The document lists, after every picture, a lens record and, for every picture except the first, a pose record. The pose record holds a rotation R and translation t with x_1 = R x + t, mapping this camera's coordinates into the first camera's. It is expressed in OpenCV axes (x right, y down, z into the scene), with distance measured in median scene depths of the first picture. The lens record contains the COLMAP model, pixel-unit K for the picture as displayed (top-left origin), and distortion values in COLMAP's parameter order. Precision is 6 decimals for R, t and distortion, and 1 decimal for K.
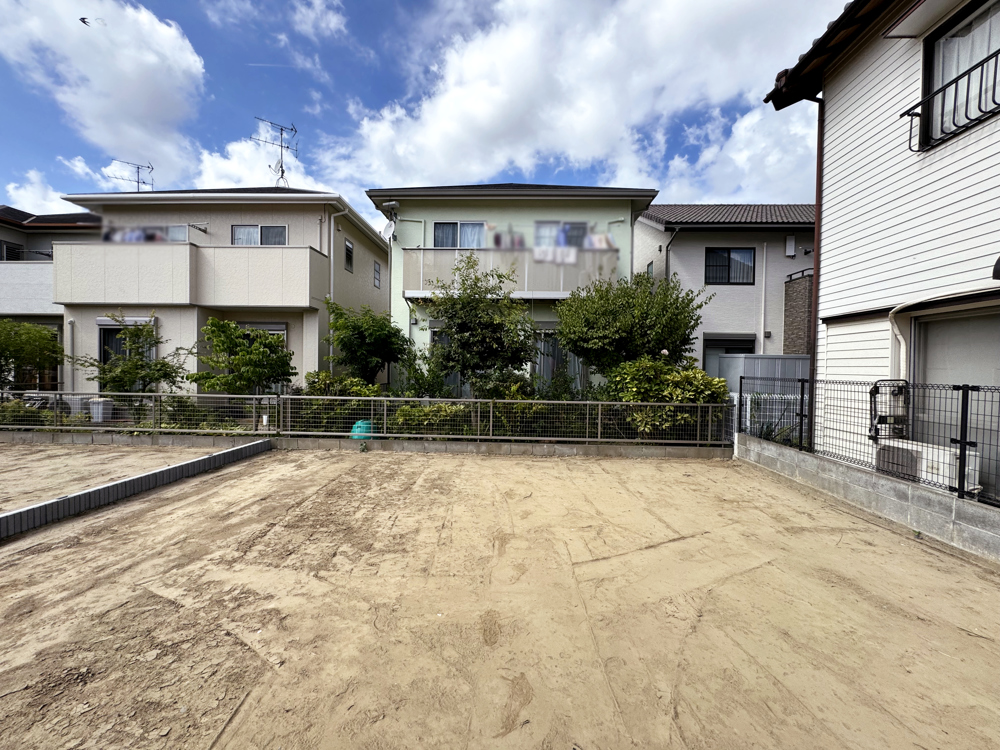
lens RADIAL K [[398.0, 0, 500.0], [0, 398.0, 375.0], [0, 0, 1]] dist [-0.003337, 0.000085]
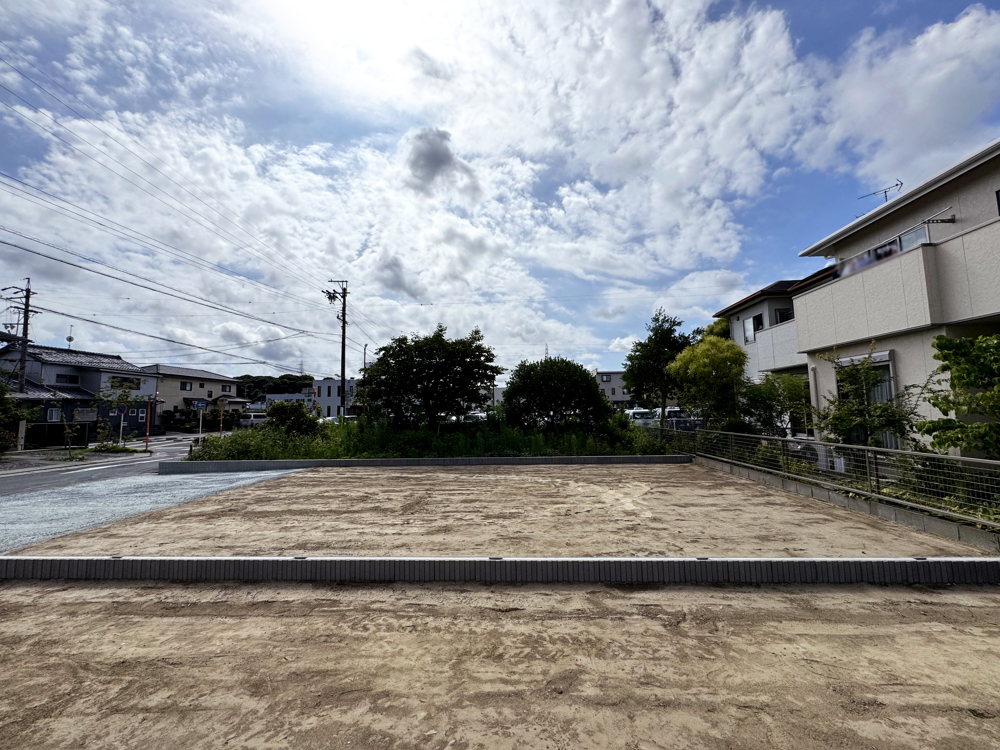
lens RADIAL K [[399.0, 0, 500.0], [0, 399.0, 375.0], [0, 0, 1]] dist [-0.001523, -0.000203]
pose [[-0.017877, -0.105223, -0.994288, -0.064822], [-0.000092, 0.994447, -0.105238, -0.012291], [0.999840, -0.001790, -0.017787, 0.301324]]
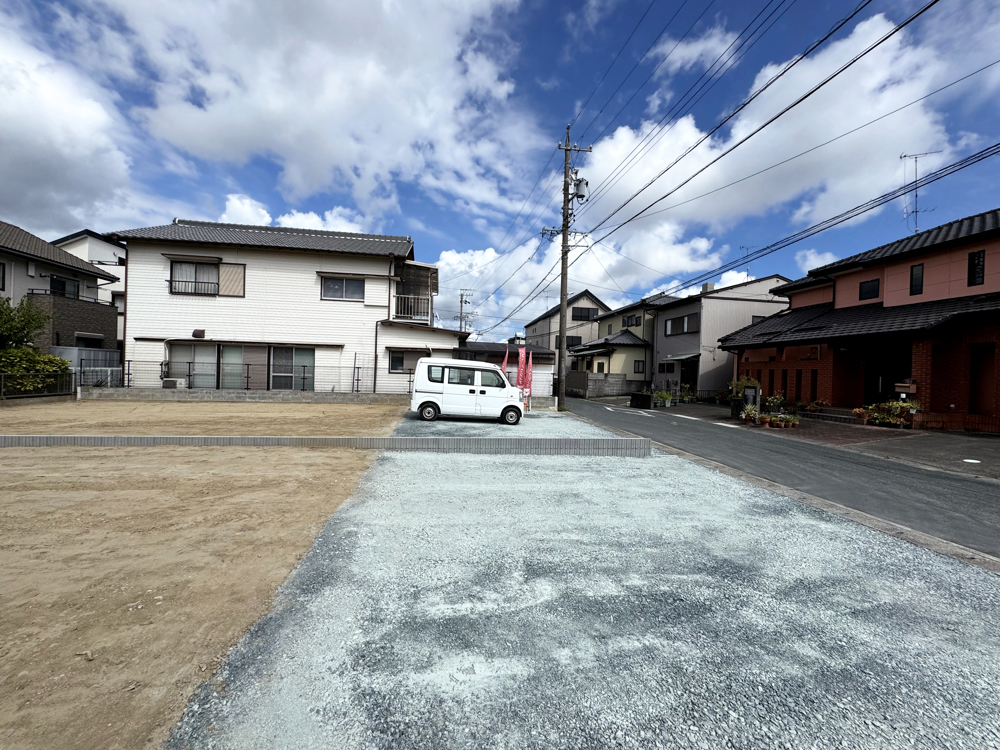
lens RADIAL K [[397.9, 0, 500.4], [0, 397.9, 375.0], [0, 0, 1]] dist [-0.001150, -0.000283]
pose [[-0.189871, -0.029019, 0.981380, -1.715223], [-0.013250, 0.999548, 0.026993, 0.002106], [-0.981720, -0.007878, -0.190170, -0.687328]]
